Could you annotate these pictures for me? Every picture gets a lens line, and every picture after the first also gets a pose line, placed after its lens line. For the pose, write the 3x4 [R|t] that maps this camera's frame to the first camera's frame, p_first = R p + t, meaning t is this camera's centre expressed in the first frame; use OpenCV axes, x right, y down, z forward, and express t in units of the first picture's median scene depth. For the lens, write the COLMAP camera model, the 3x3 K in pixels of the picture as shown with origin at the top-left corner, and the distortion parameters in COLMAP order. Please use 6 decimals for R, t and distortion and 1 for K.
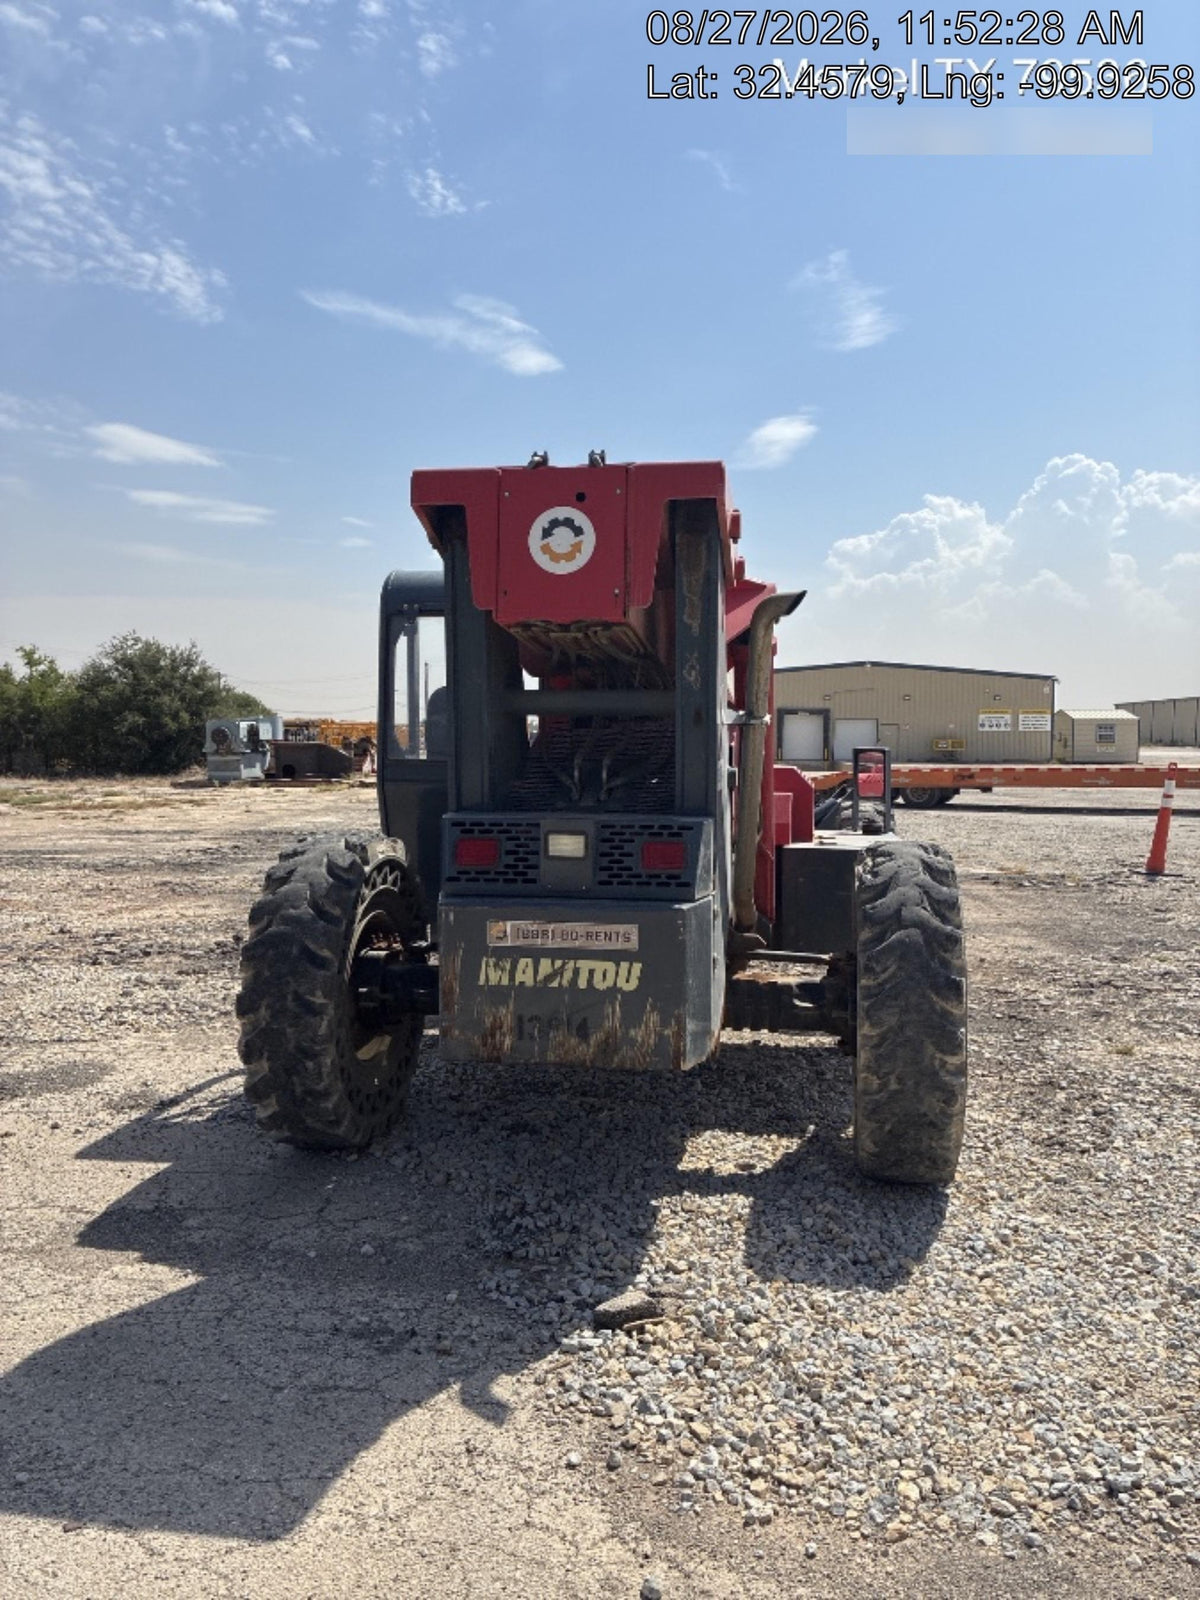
lens RADIAL K [[1223.2, 0, 603.8], [0, 1223.2, 790.2], [0, 0, 1]] dist [0.043853, -0.039485]
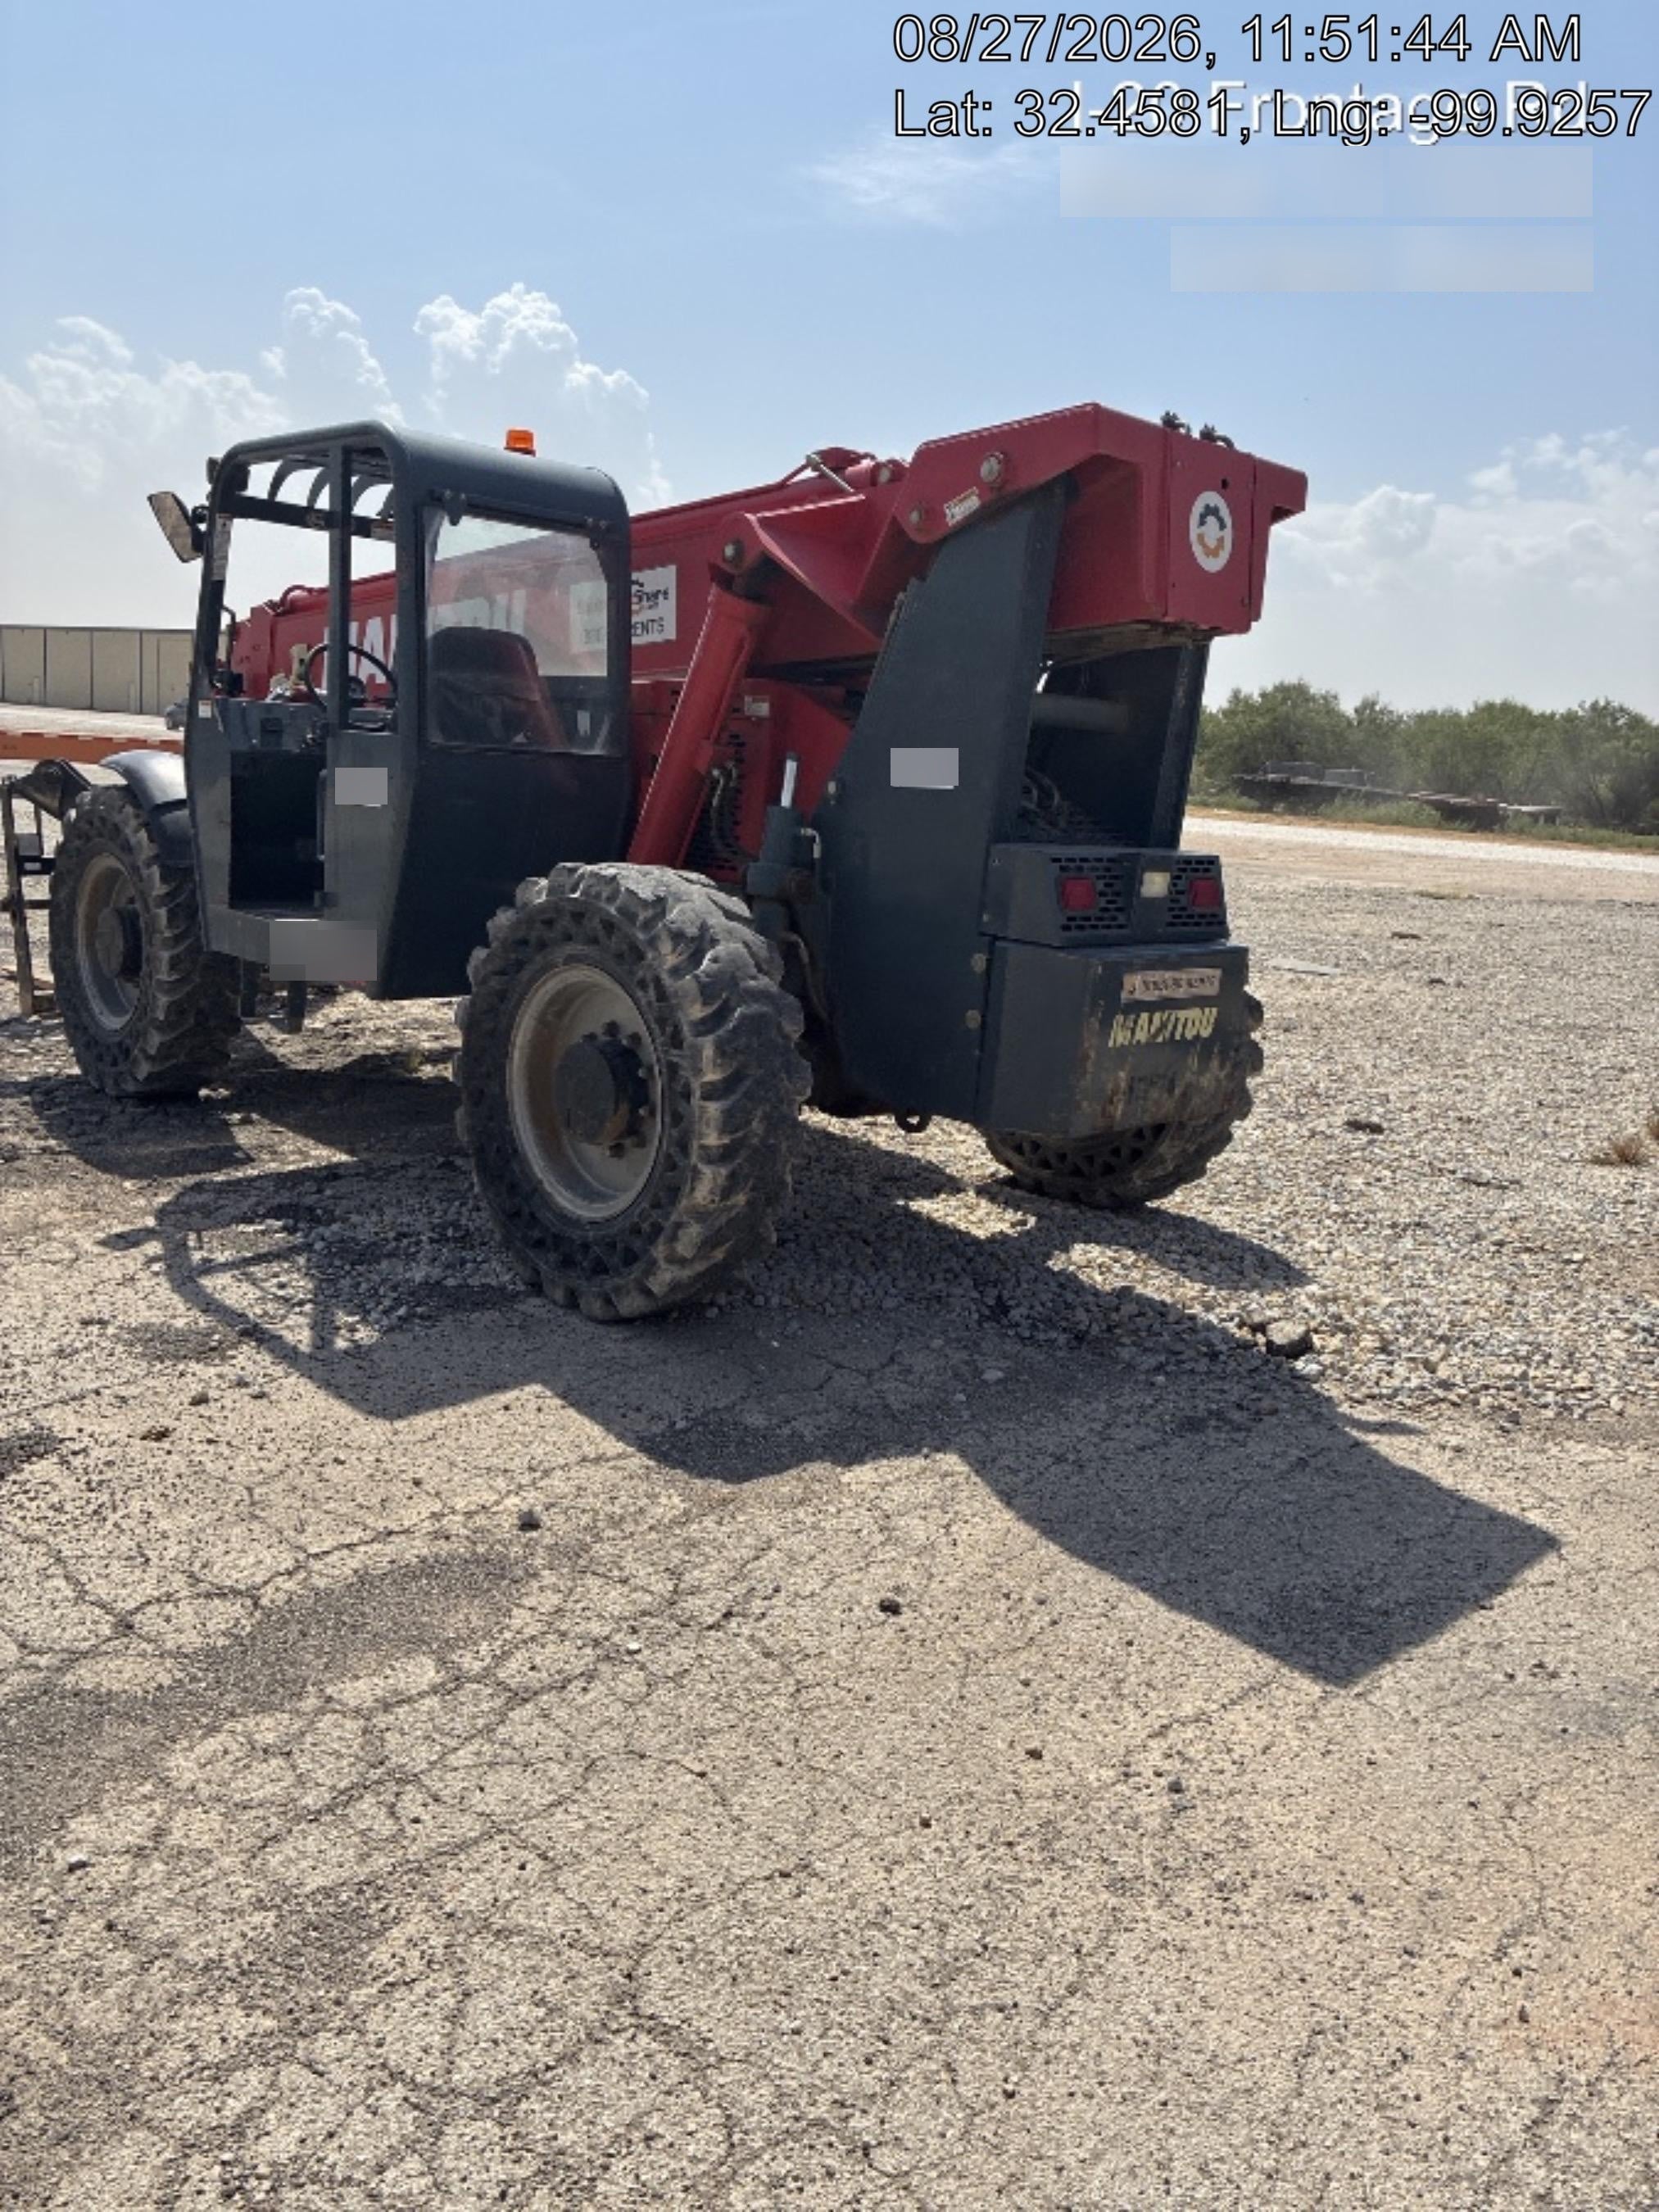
lens RADIAL K [[1734.3, 0, 775.3], [0, 1734.3, 1075.7], [0, 0, 1]] dist [0.027304, -0.003090]
pose [[0.589732, -0.110674, 0.799980, -1.232059], [-0.036212, 0.985945, 0.163096, -0.013642], [-0.806787, -0.125152, 0.577436, 0.481254]]
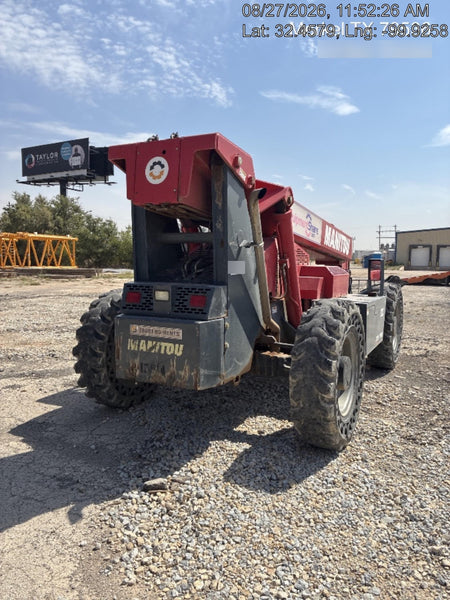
lens RADIAL K [[455.8, 0, 230.1], [0, 455.8, 294.3], [0, 0, 1]] dist [0.096910, -0.124861]
pose [[0.956740, 0.031969, -0.289181, 0.372659], [-0.021034, 0.998944, 0.040841, 0.001617], [0.290182, -0.032992, 0.956403, 0.158166]]
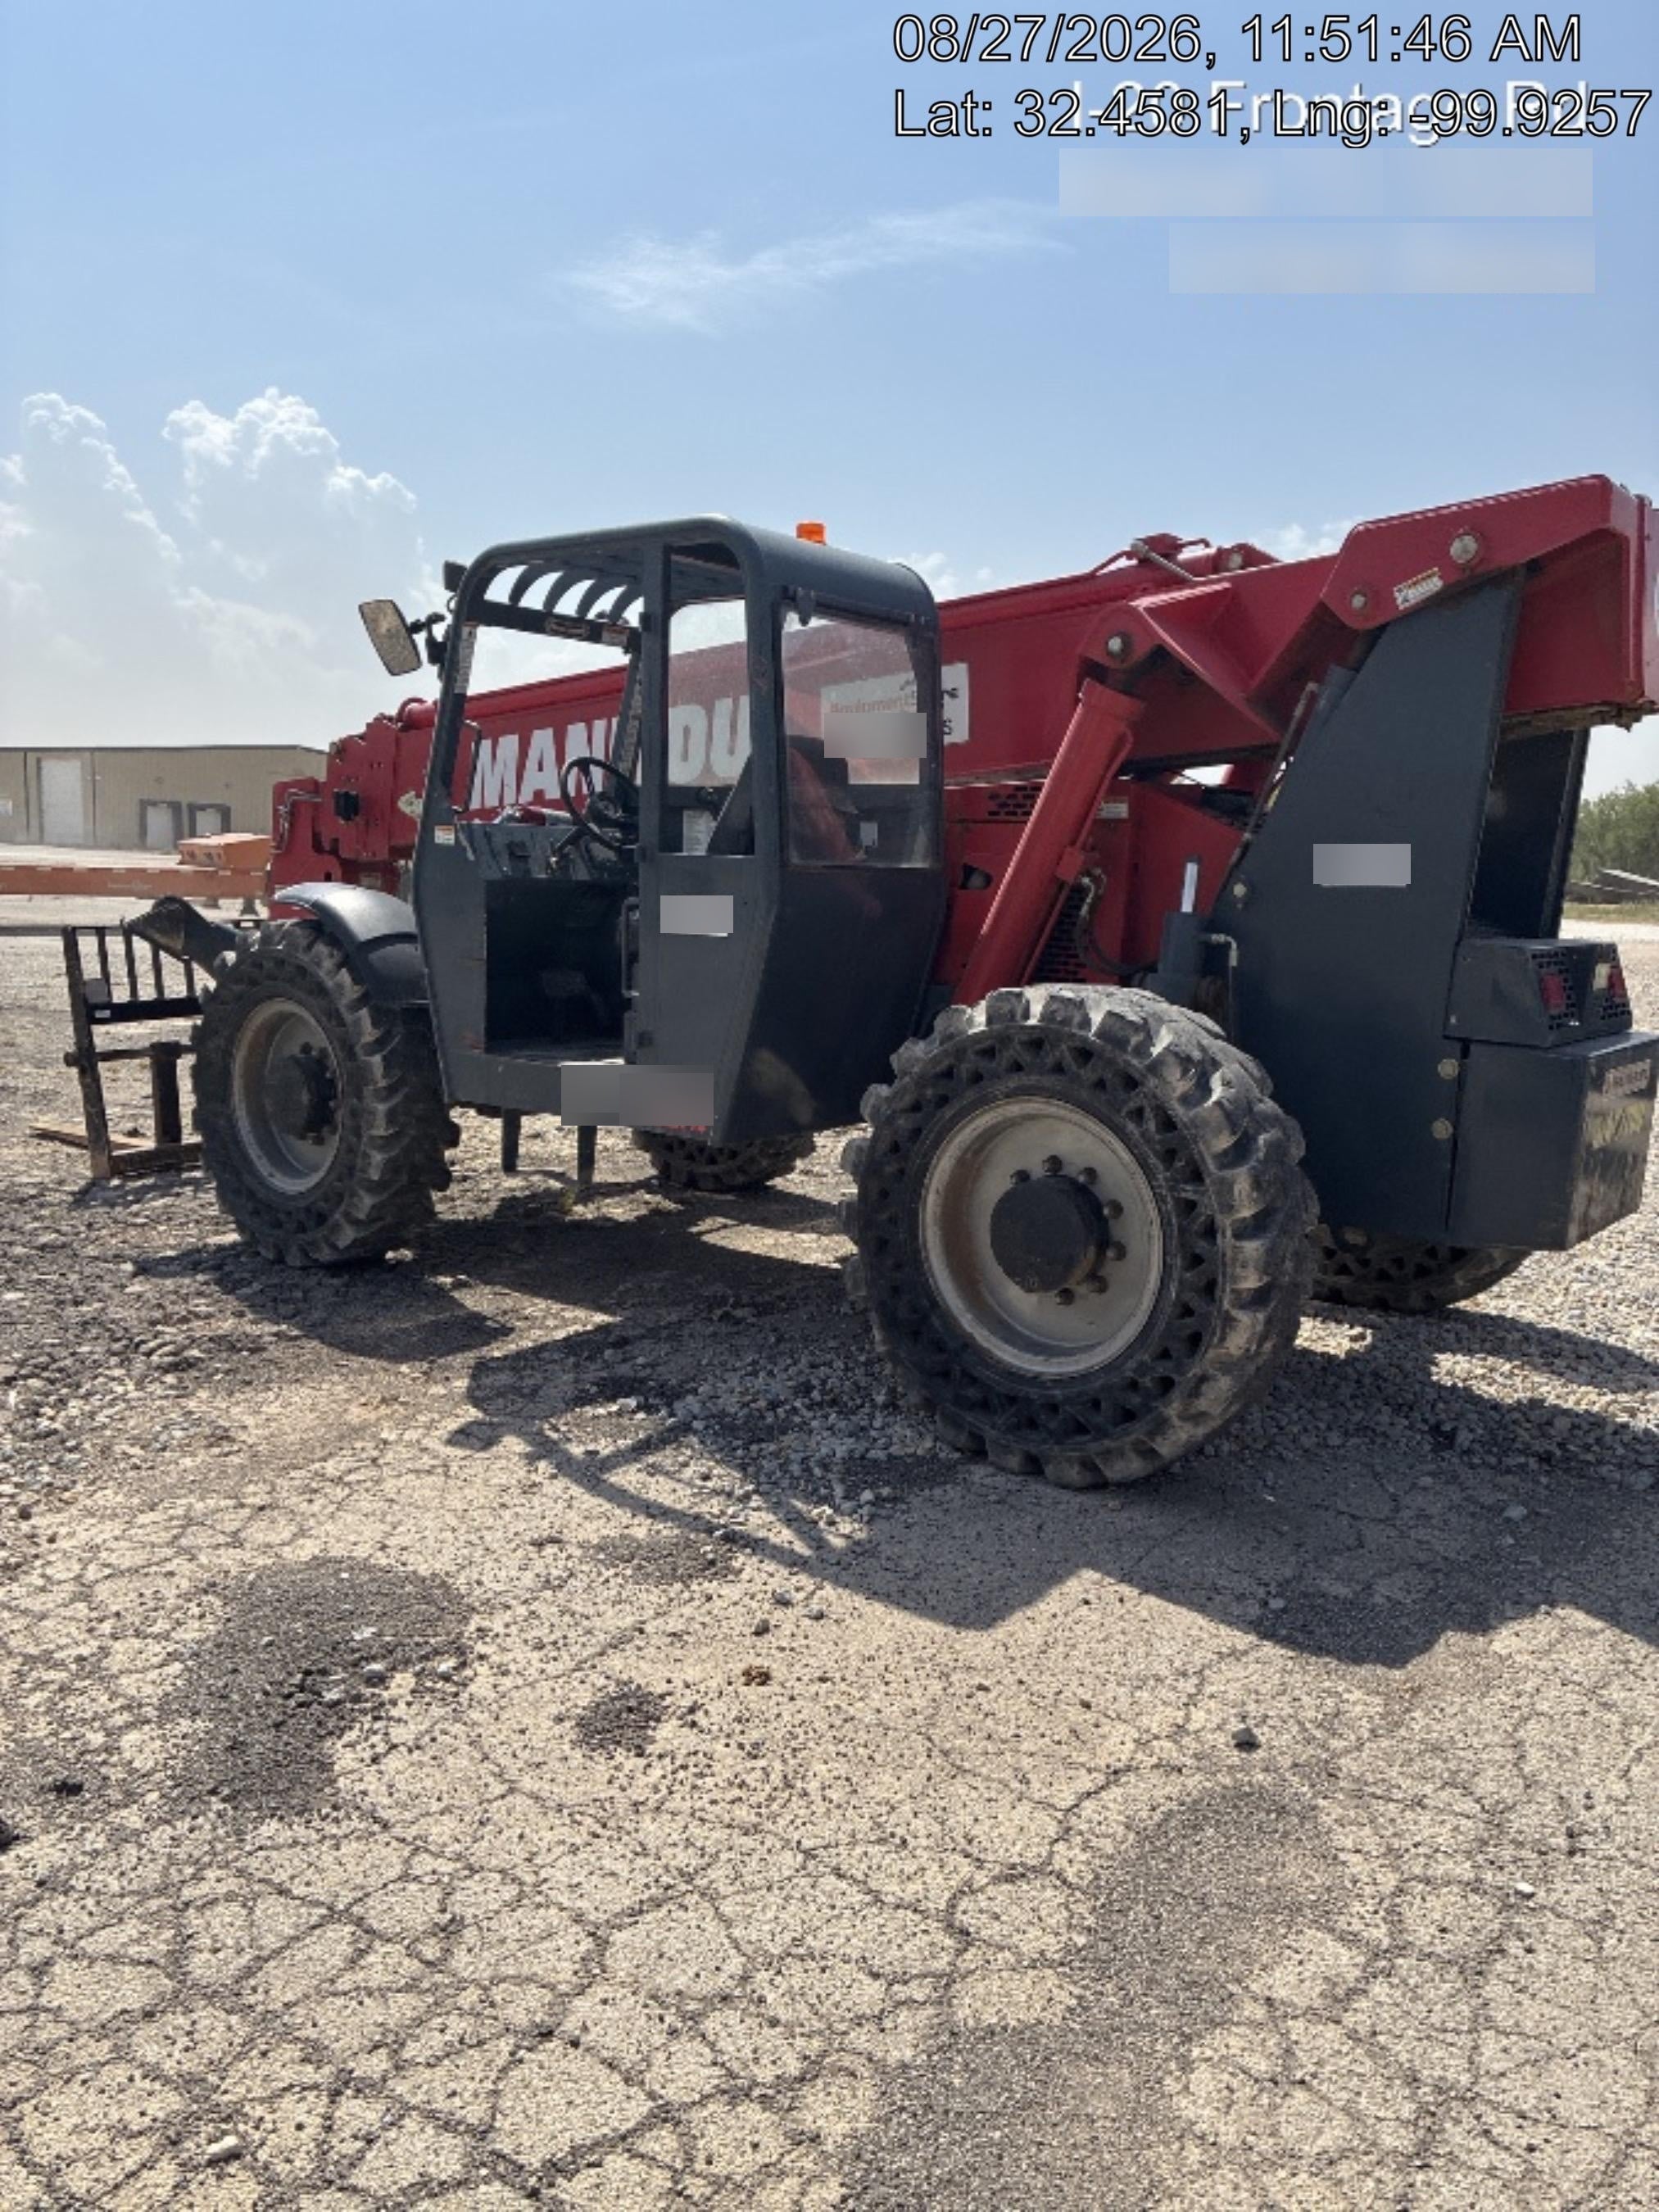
lens RADIAL K [[1746.7, 0, 829.5], [0, 1746.7, 1106.0], [0, 0, 1]] dist [0.027205, -0.010461]
pose [[0.473472, -0.113429, 0.873475, -1.373896], [0.007110, 0.992133, 0.124984, -0.022110], [-0.880780, -0.052966, 0.470553, 0.904728]]
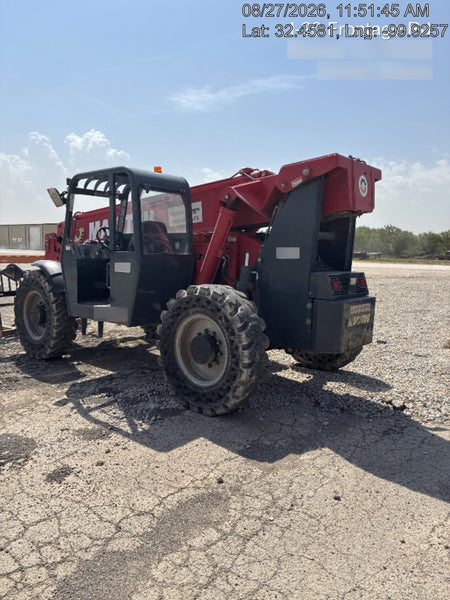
lens RADIAL K [[472.4, 0, 215.0], [0, 472.4, 298.0], [0, 0, 1]] dist [0.039544, -0.010361]
pose [[0.515488, -0.081912, 0.852973, -1.302658], [0.019505, 0.996284, 0.083887, -0.022805], [-0.856675, -0.026606, 0.515170, 0.674642]]
